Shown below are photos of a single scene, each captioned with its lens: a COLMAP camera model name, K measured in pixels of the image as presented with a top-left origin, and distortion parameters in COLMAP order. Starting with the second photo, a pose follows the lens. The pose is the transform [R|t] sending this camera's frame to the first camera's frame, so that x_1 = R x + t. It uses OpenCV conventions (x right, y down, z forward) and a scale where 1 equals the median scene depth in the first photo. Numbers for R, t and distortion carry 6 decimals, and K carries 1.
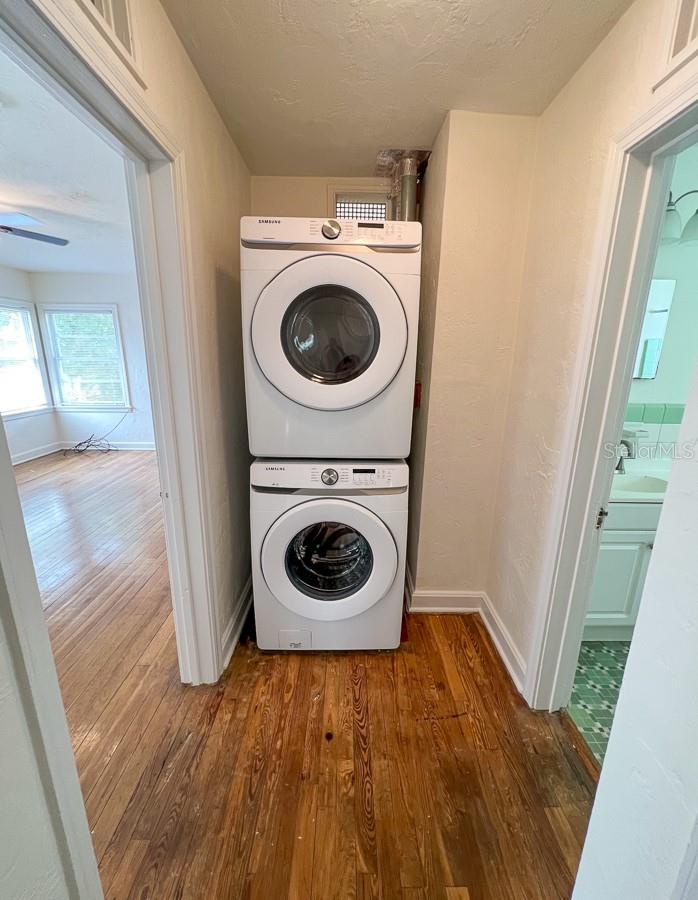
lens RADIAL K [[402.0, 0, 356.2], [0, 402.0, 457.4], [0, 0, 1]] dist [0.015332, -0.000037]
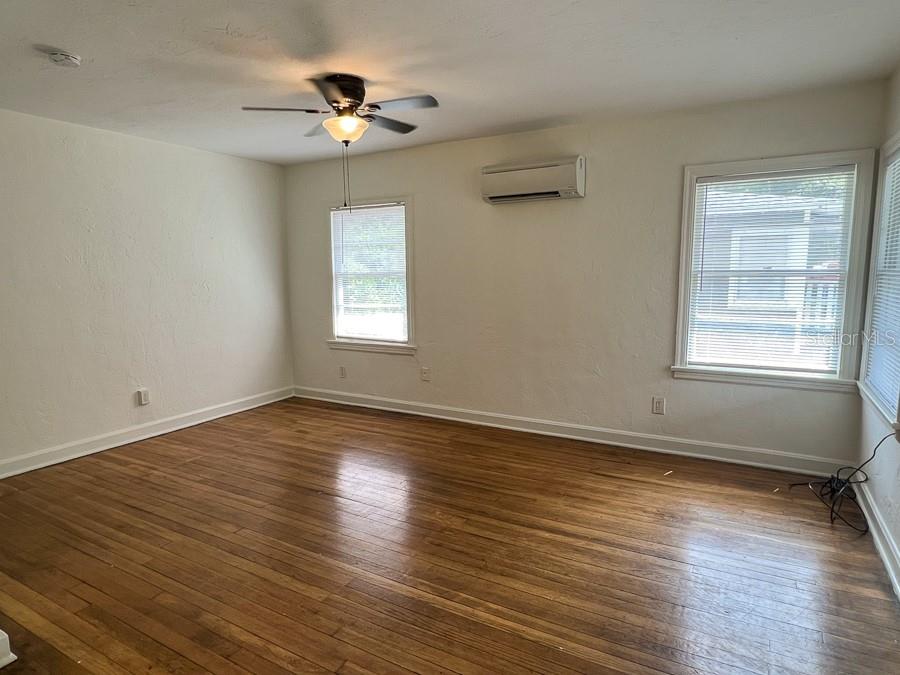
lens RADIAL K [[552.6, 0, 449.7], [0, 552.6, 340.3], [0, 0, 1]] dist [-0.001896, -0.000166]
pose [[-0.537196, 0.103939, -0.837029, -0.025189], [-0.204039, 0.946890, 0.248531, -0.227085], [0.818406, 0.304297, -0.487458, 0.926772]]
